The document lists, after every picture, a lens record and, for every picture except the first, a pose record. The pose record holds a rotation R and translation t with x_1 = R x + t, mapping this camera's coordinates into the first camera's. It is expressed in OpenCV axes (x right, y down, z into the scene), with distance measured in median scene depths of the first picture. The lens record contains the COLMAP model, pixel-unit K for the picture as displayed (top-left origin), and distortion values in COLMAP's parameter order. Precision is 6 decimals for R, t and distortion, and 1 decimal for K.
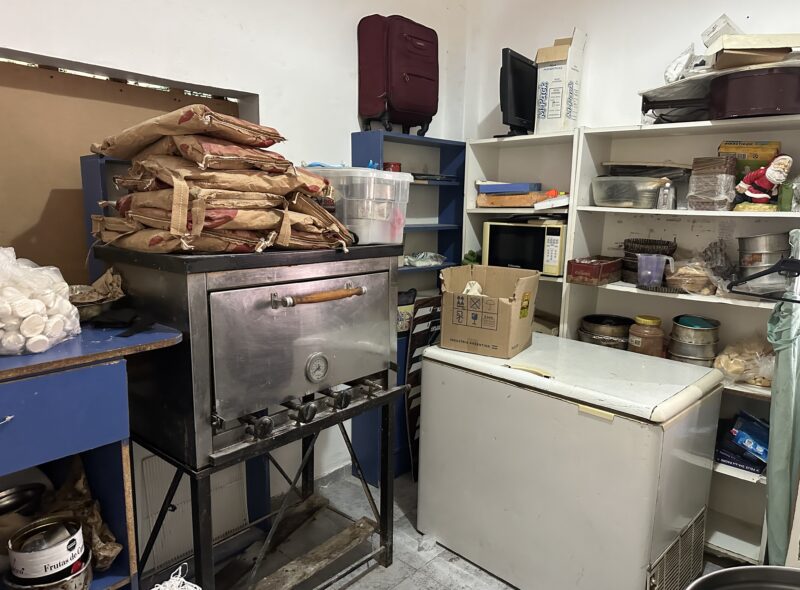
lens RADIAL K [[561.3, 0, 418.8], [0, 561.3, 292.8], [0, 0, 1]] dist [0.115391, -0.147583]
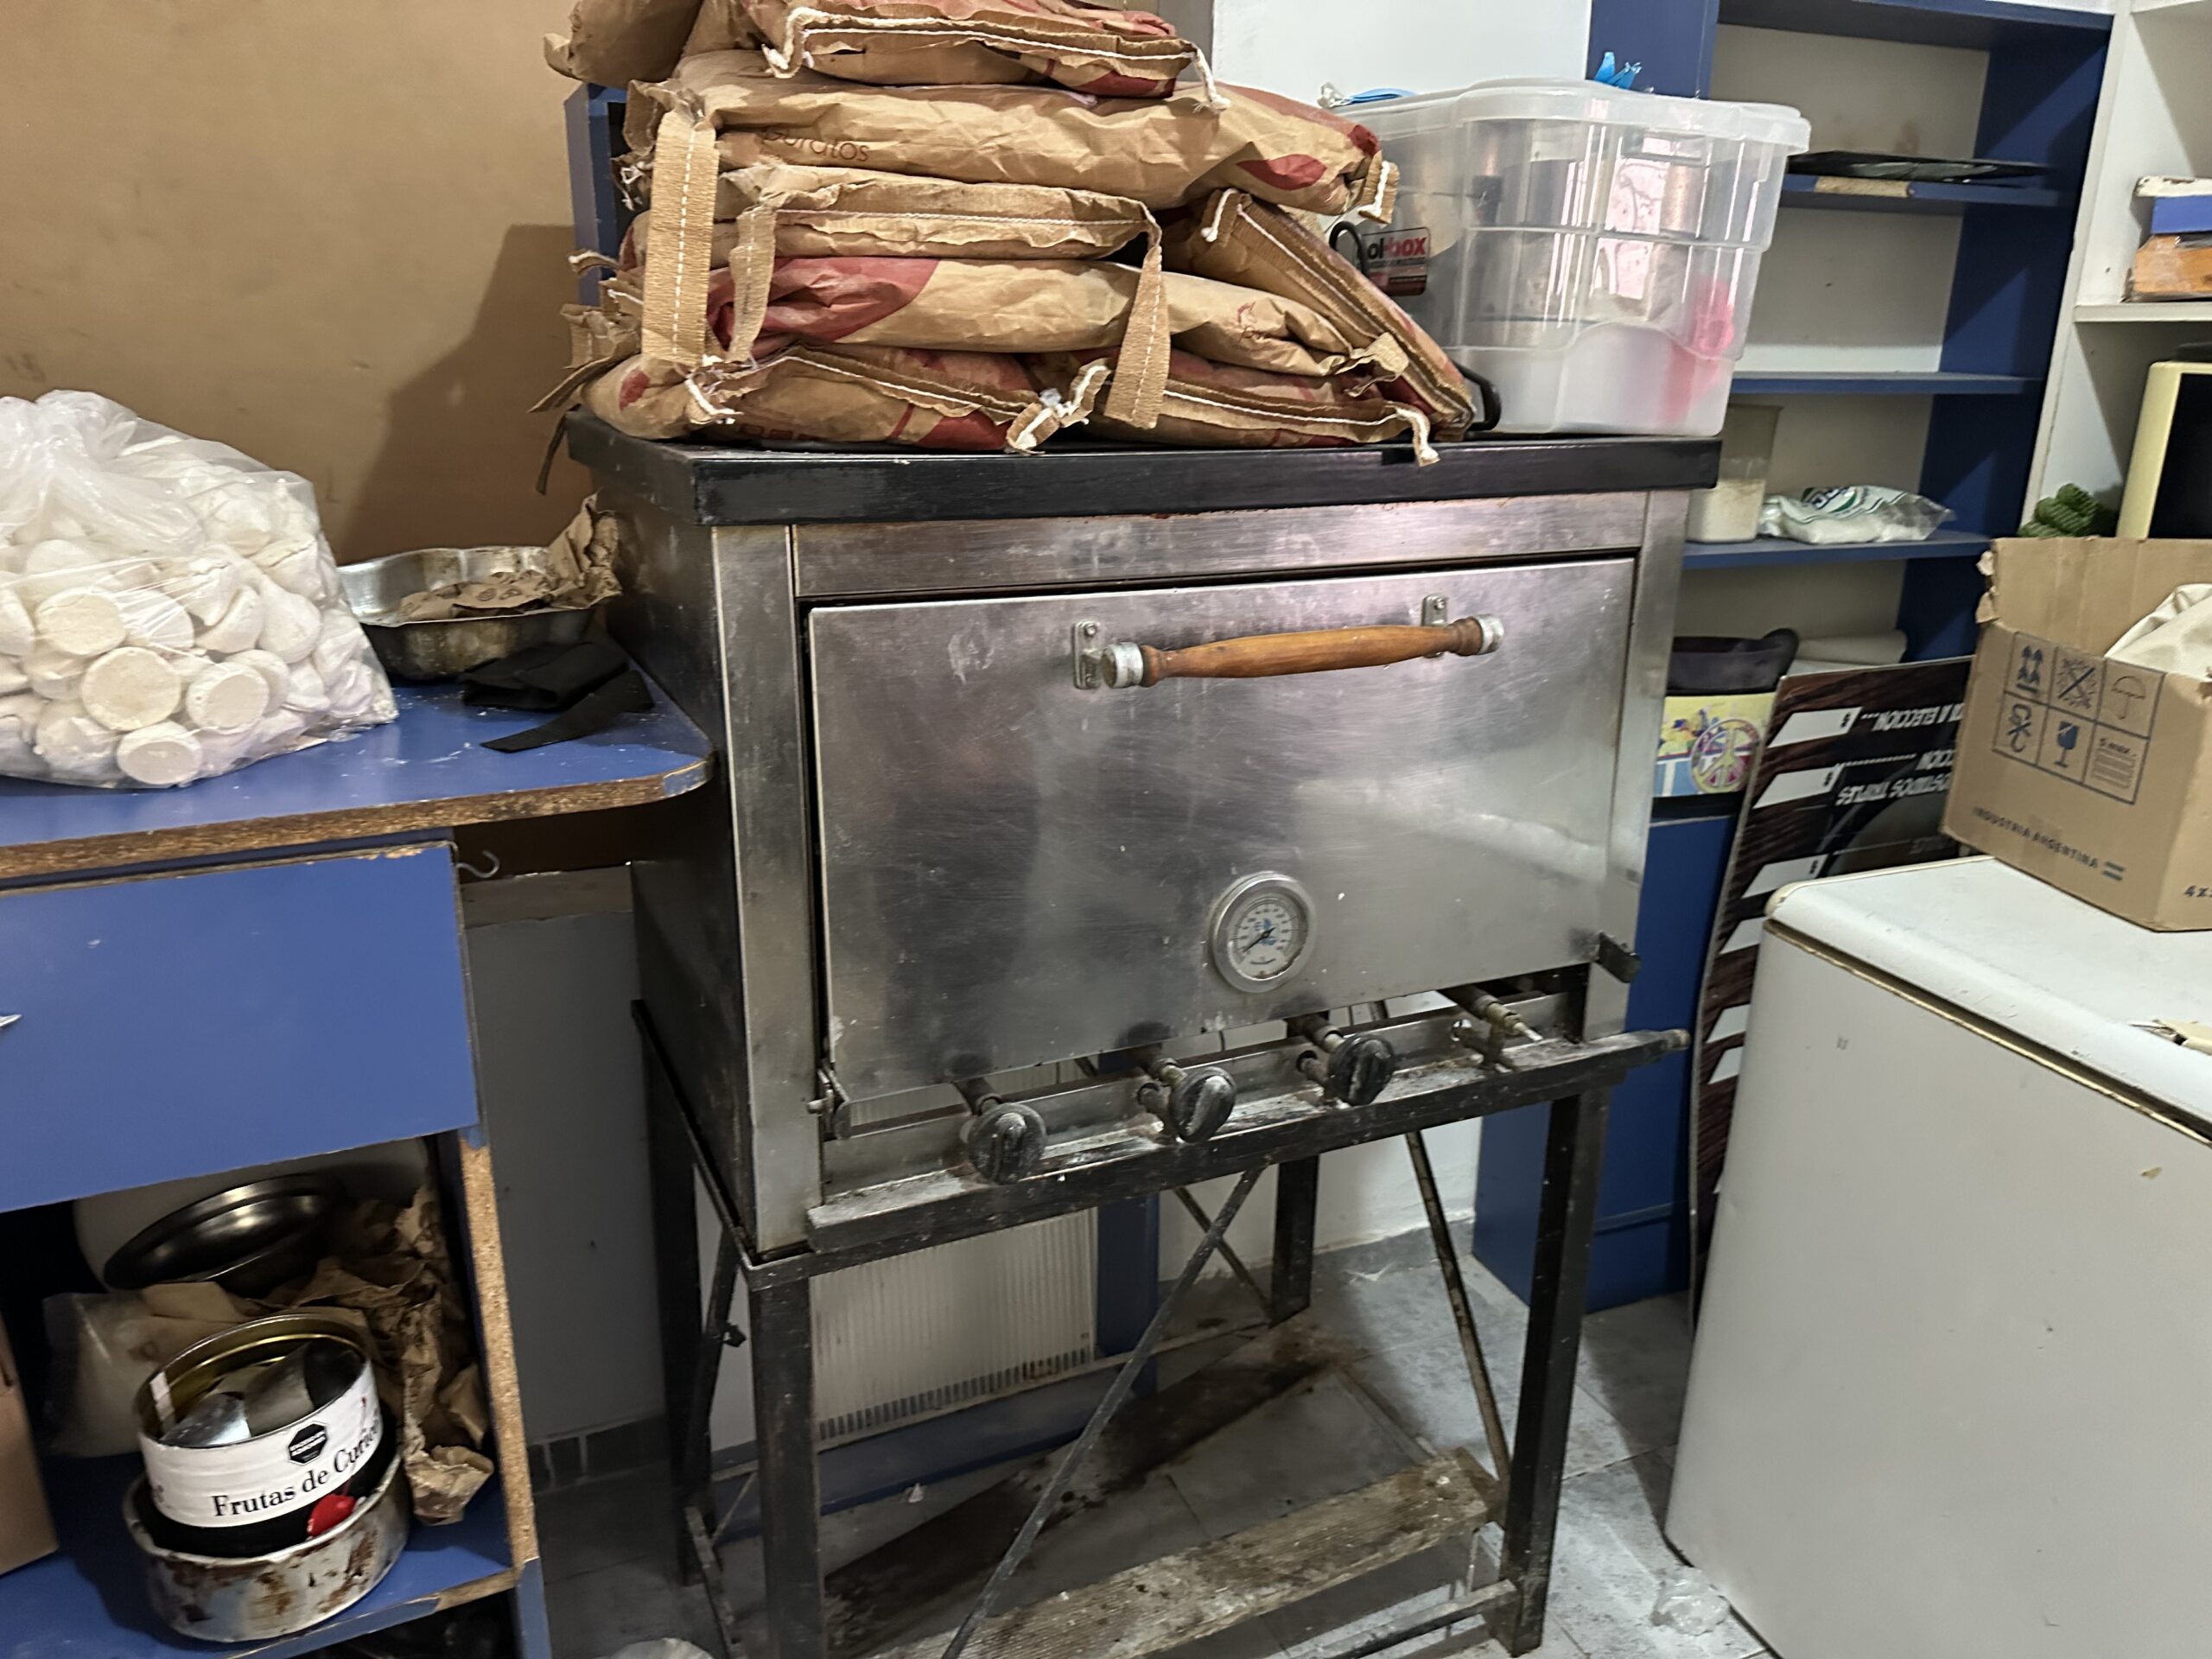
lens RADIAL K [[1573.4, 0, 1106.0], [0, 1573.4, 829.5], [0, 0, 1]] dist [0.058978, -0.085038]
pose [[0.898382, 0.127511, -0.420297, 0.046586], [-0.066578, 0.985408, 0.156646, -0.017647], [0.434139, -0.112745, 0.893763, 0.360123]]
